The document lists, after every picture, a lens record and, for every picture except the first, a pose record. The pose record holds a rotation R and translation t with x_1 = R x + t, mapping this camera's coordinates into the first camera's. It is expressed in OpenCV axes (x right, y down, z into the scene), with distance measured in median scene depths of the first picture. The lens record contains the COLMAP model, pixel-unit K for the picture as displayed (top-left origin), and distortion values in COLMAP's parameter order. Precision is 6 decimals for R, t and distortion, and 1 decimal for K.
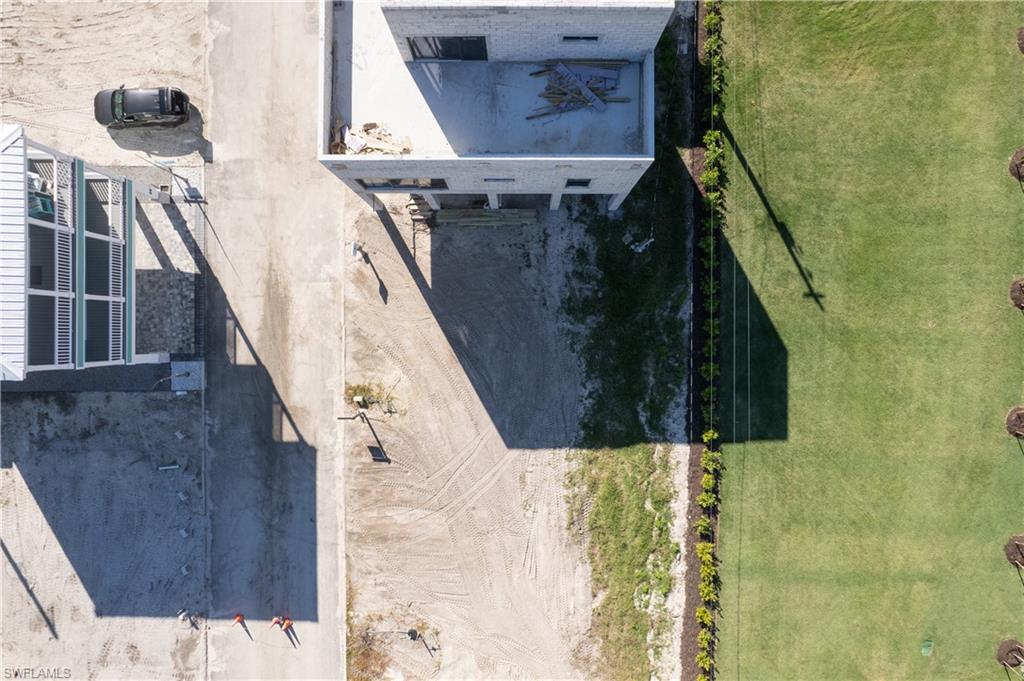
lens RADIAL K [[669.1, 0, 512.0], [0, 669.1, 340.5], [0, 0, 1]] dist [-0.057559, 0.047191]
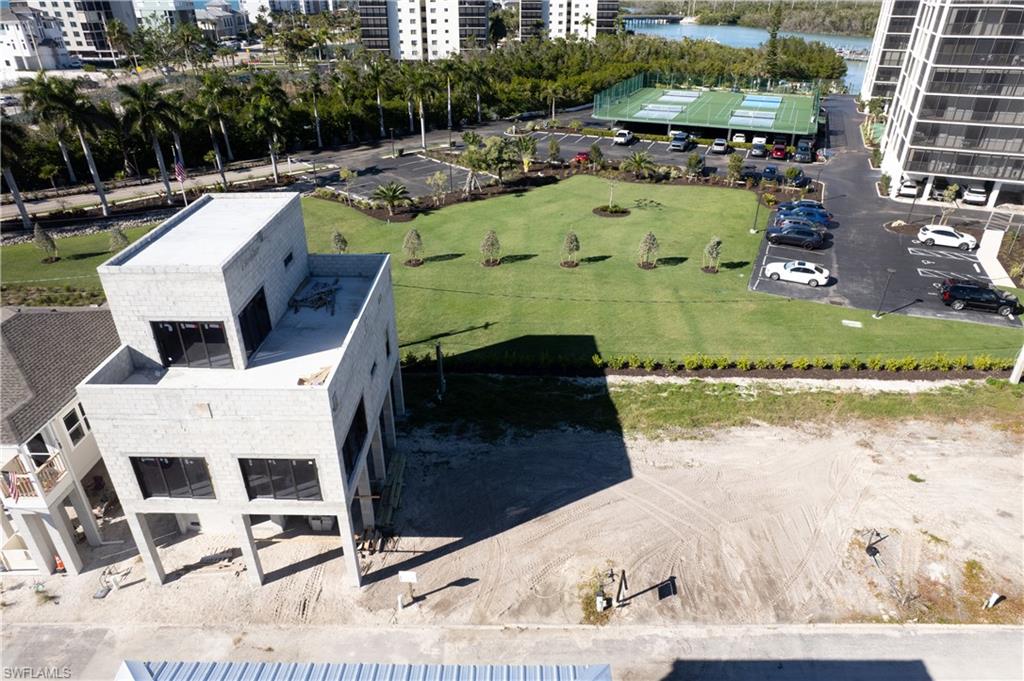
lens RADIAL K [[669.1, 0, 512.0], [0, 669.1, 340.5], [0, 0, 1]] dist [-0.057559, 0.047191]
pose [[0.003262, -0.466063, 0.884746, -0.768728], [0.999991, -0.000793, -0.004104, -0.010892], [0.002615, 0.884751, 0.466056, 0.371647]]
